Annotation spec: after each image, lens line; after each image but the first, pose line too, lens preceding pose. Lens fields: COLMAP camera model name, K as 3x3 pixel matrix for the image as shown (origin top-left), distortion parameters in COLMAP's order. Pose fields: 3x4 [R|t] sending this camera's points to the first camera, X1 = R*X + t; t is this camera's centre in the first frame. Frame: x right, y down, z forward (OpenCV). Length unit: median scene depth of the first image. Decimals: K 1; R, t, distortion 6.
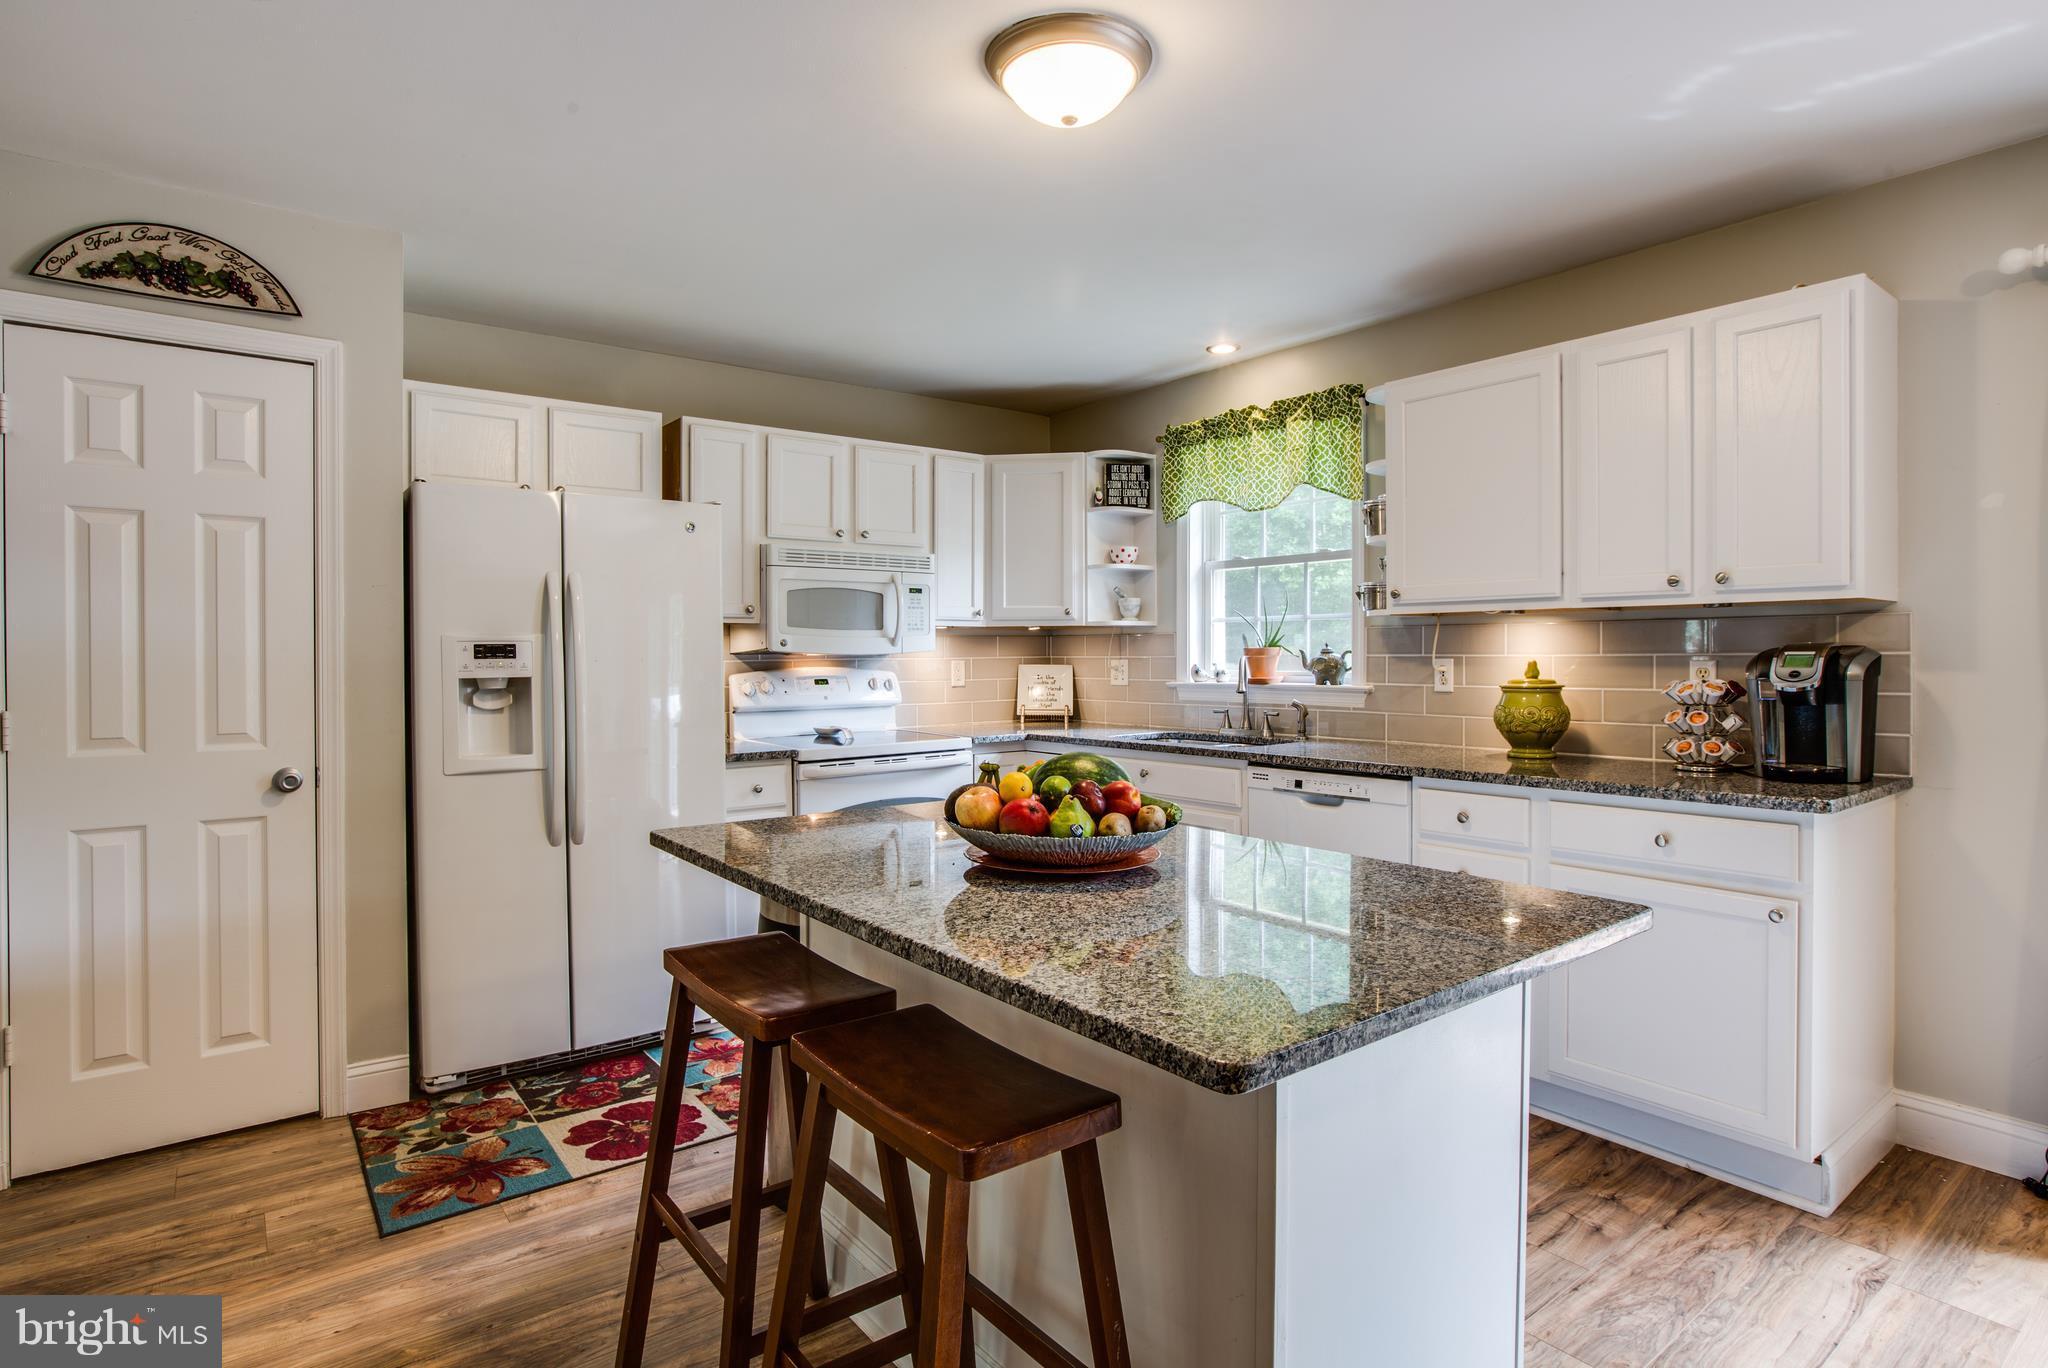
lens RADIAL K [[1070.8, 0, 1032.0], [0, 1070.8, 658.1], [0, 0, 1]] dist [-0.053560, 0.042115]
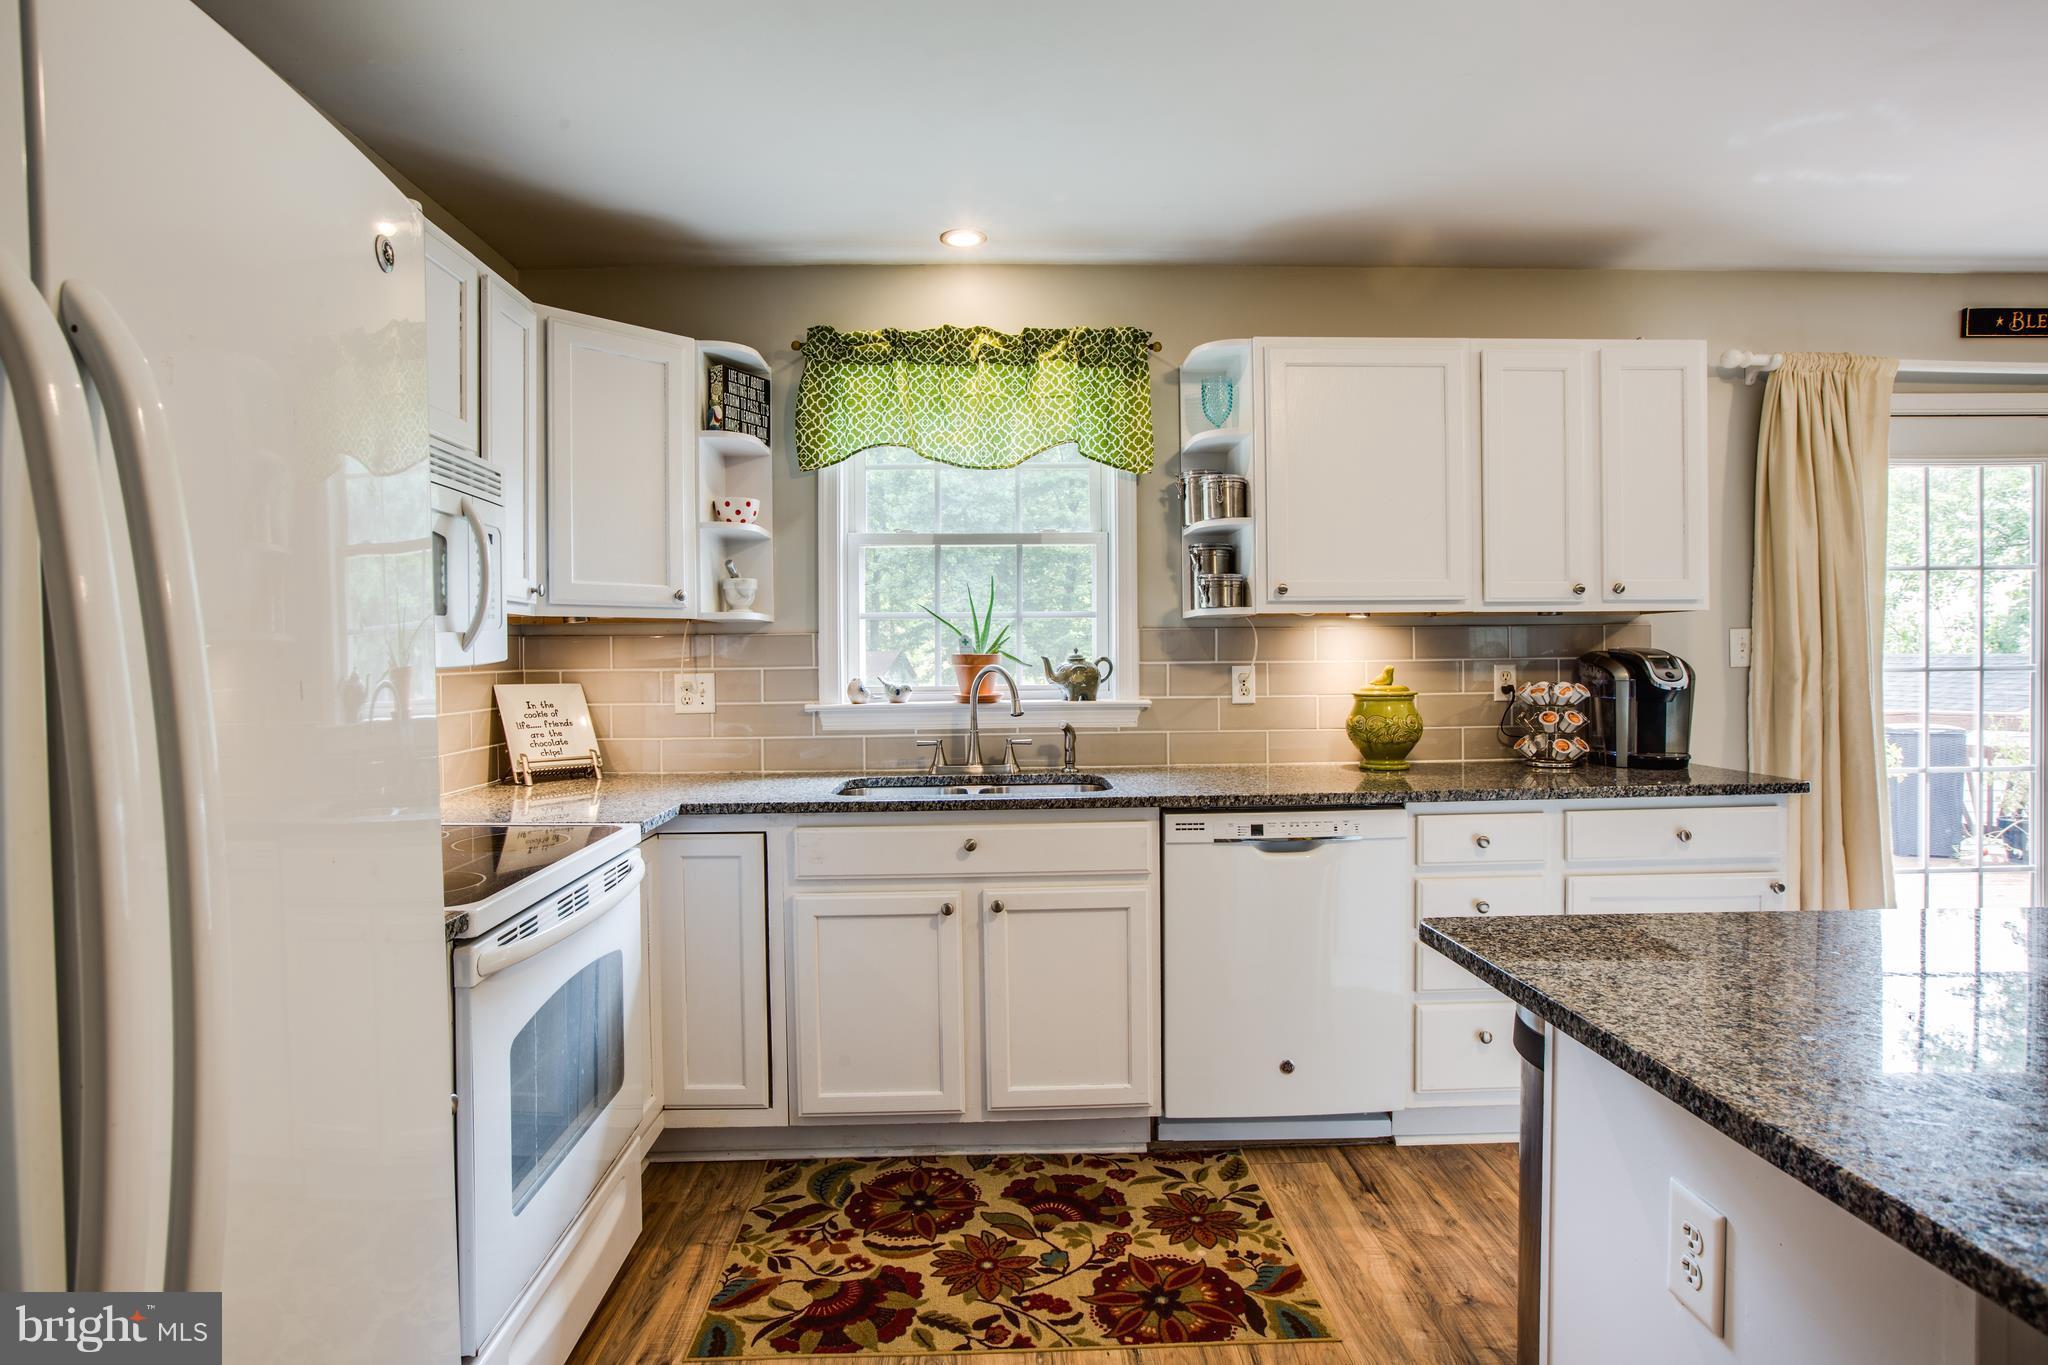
lens RADIAL K [[1038.4, 0, 1020.2], [0, 1038.4, 670.8], [0, 0, 1]] dist [-0.053139, 0.023188]
pose [[0.590667, -0.011514, 0.806834, -0.389377], [0.010392, 0.999924, 0.006661, -0.002692], [-0.806849, 0.004450, 0.590741, 0.600997]]
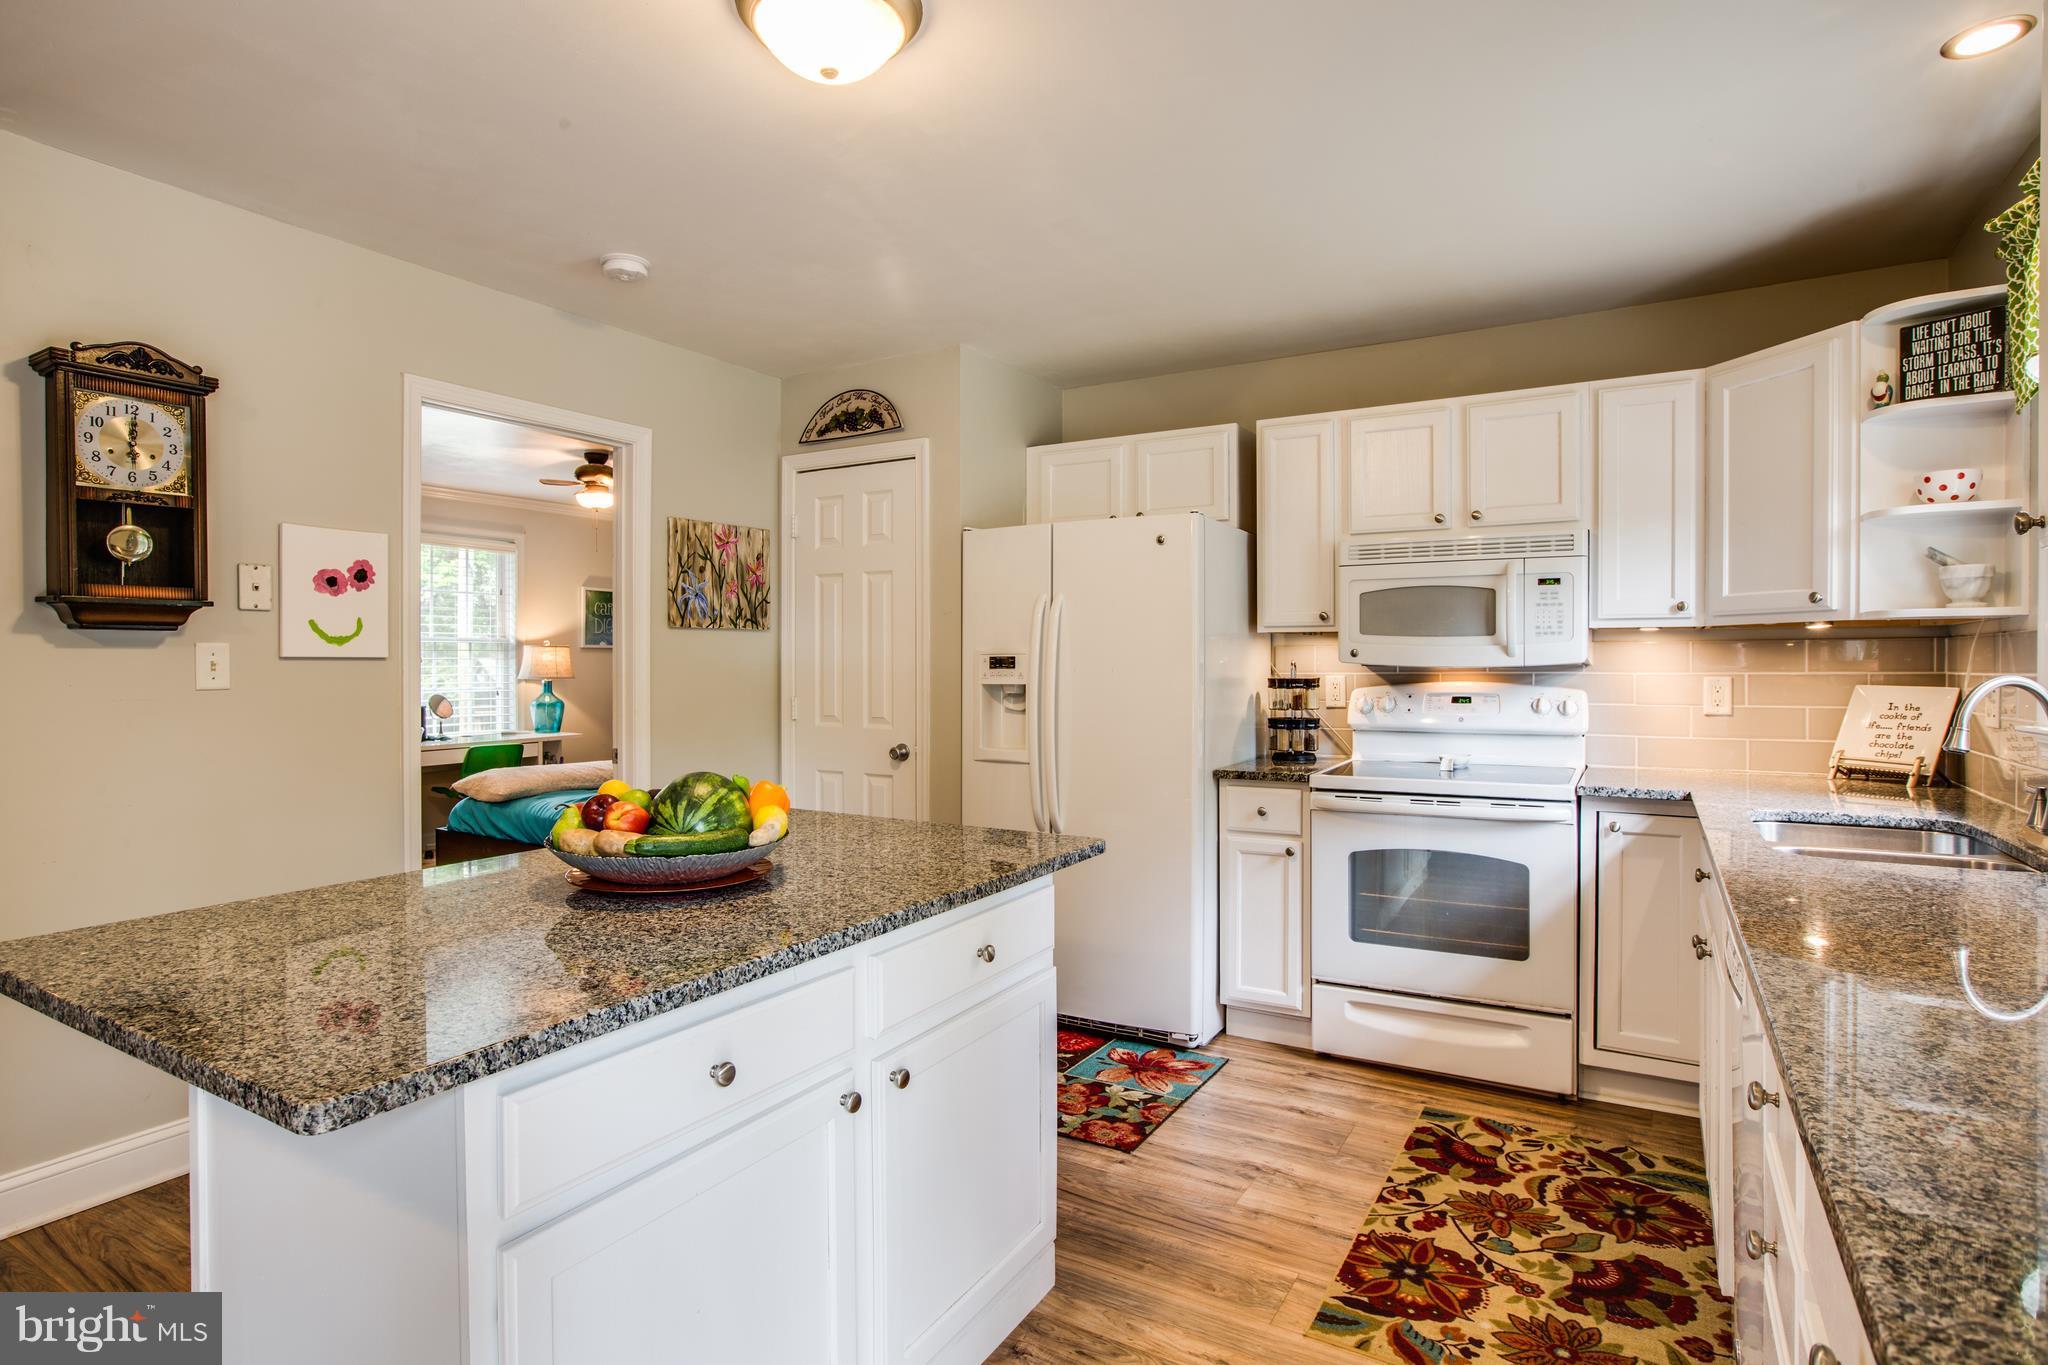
lens RADIAL K [[1070.8, 0, 1032.0], [0, 1070.8, 656.6], [0, 0, 1]] dist [-0.053560, 0.042115]
pose [[0.363558, -0.003983, -0.931563, 0.506451], [-0.006809, 0.999953, -0.006933, -0.003773], [0.931547, 0.008863, 0.363514, 0.455349]]
